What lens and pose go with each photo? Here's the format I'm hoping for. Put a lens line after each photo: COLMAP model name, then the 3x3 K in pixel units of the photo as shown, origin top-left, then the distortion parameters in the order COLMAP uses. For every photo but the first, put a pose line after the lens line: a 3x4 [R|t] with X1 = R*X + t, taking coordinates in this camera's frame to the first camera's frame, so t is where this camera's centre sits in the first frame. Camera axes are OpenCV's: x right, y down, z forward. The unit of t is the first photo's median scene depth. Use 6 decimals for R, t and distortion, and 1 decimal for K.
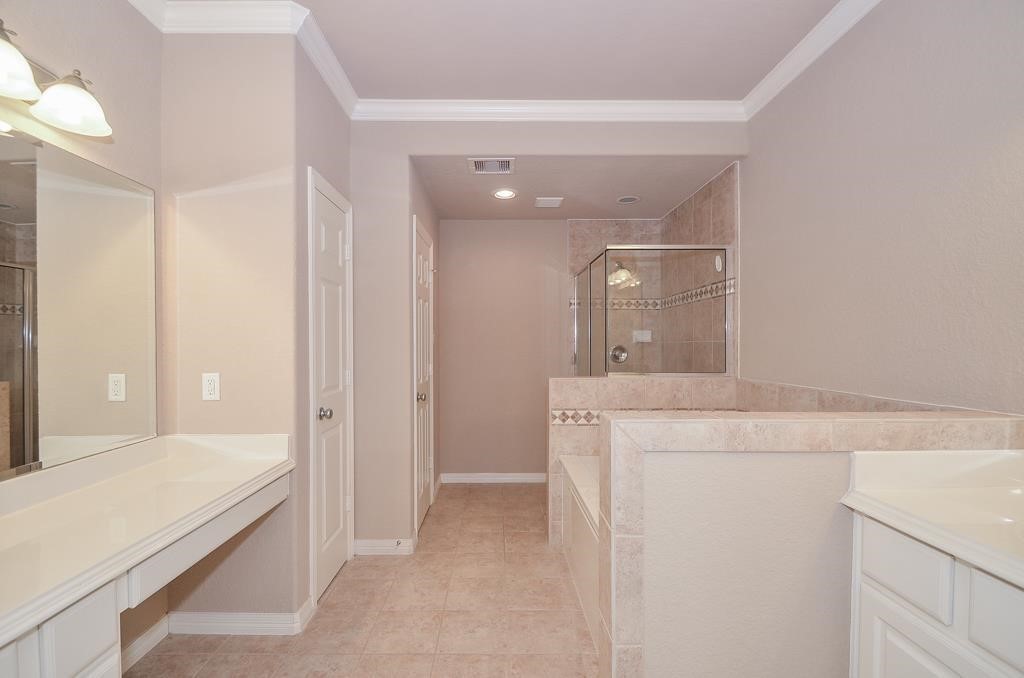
lens RADIAL K [[452.7, 0, 501.6], [0, 452.7, 345.9], [0, 0, 1]] dist [0.018031, -0.017427]
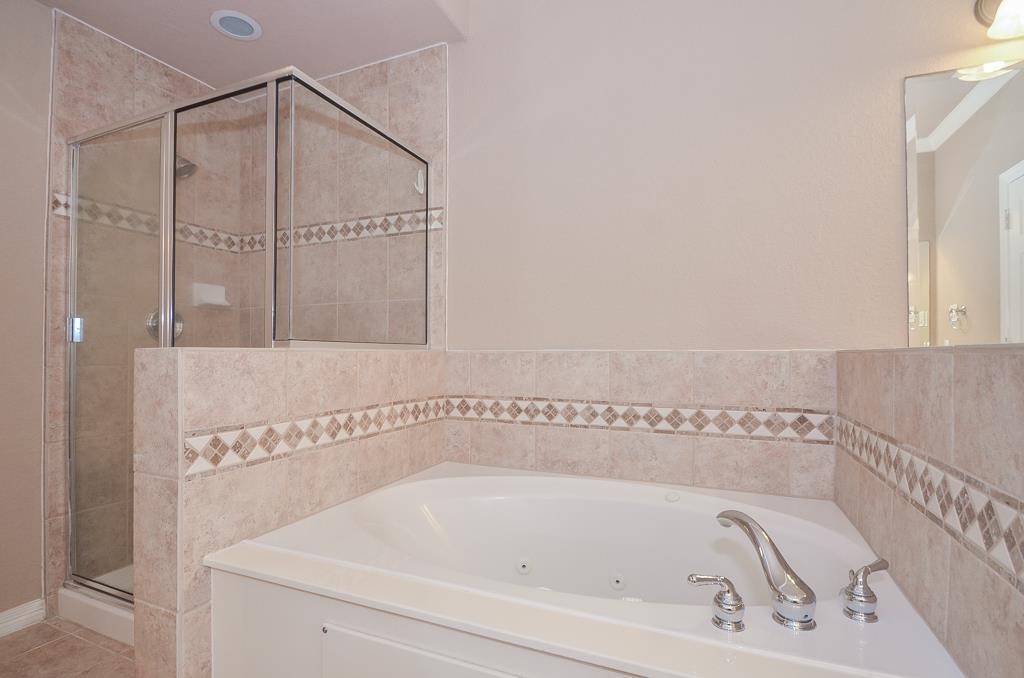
lens RADIAL K [[501.9, 0, 501.5], [0, 501.9, 344.3], [0, 0, 1]] dist [0.001238, -0.009697]
pose [[0.416574, 0.017011, 0.908943, -0.147795], [0.000802, 0.999818, -0.019079, 0.075651], [-0.909101, 0.008677, 0.416485, 0.602517]]
